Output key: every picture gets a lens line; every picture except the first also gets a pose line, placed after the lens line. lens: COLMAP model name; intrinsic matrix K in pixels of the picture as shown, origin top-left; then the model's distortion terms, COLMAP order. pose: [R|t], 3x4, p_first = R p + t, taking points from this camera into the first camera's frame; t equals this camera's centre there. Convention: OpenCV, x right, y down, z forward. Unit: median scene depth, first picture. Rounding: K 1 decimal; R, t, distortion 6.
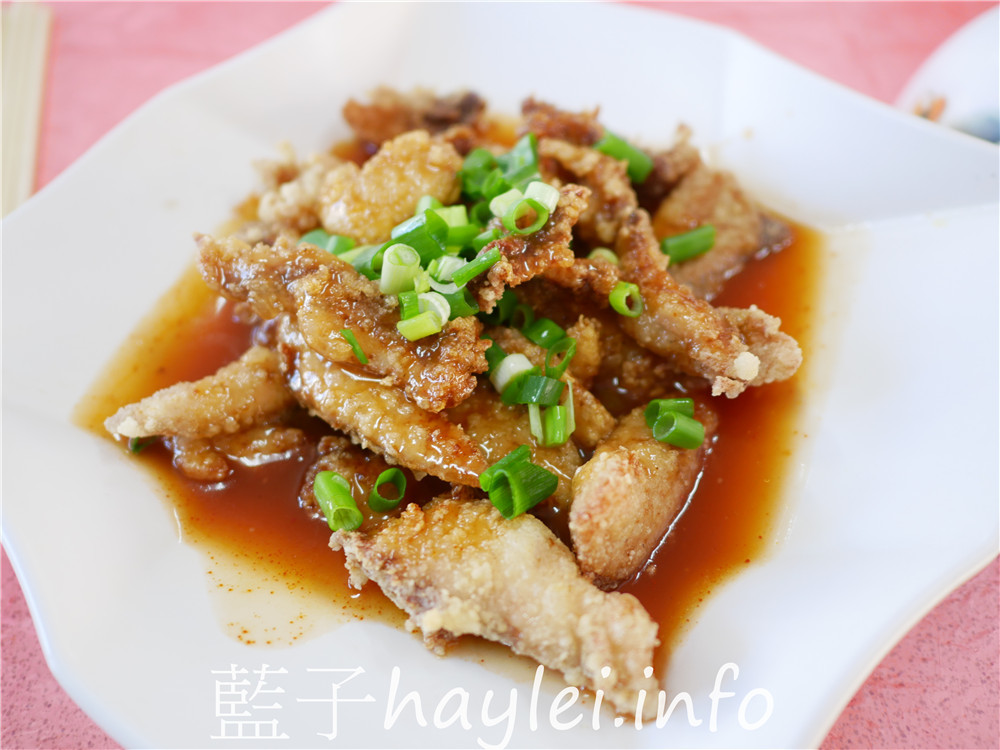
lens RADIAL K [[861.5, 0, 500.0], [0, 861.5, 375.0], [0, 0, 1]] dist [-0.037115, 0.004418]
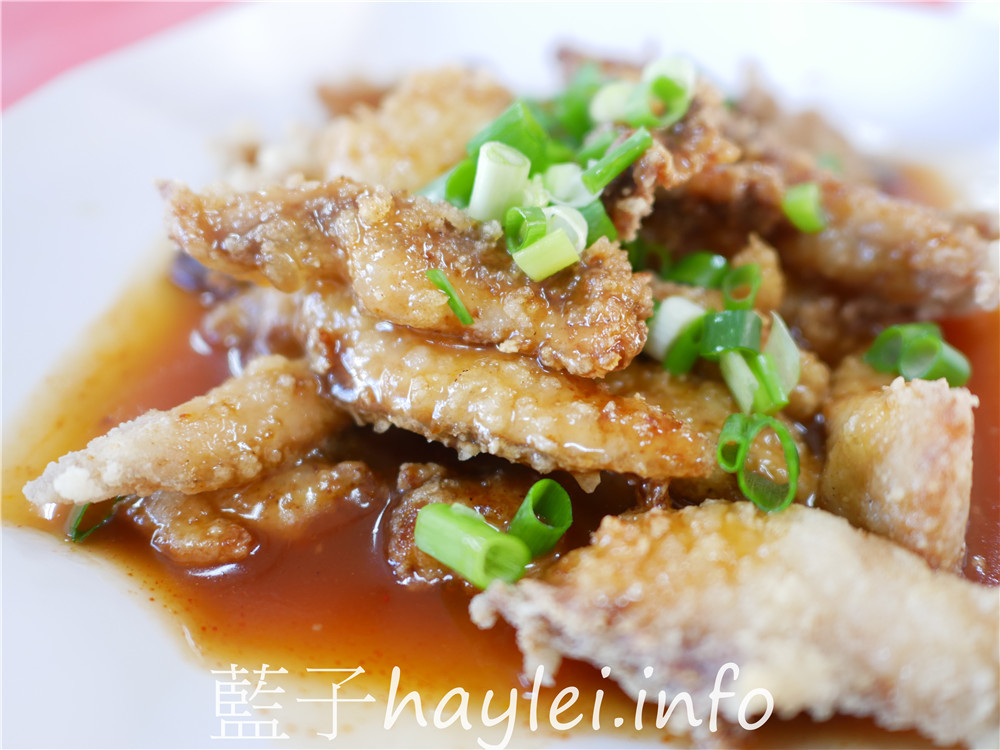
lens RADIAL K [[861.5, 0, 500.0], [0, 861.5, 375.0], [0, 0, 1]] dist [-0.037115, 0.004418]
pose [[0.975806, -0.124095, 0.180010, -0.249772], [0.159024, 0.967861, -0.194822, 0.146979], [-0.150049, 0.218734, 0.964179, 0.393600]]
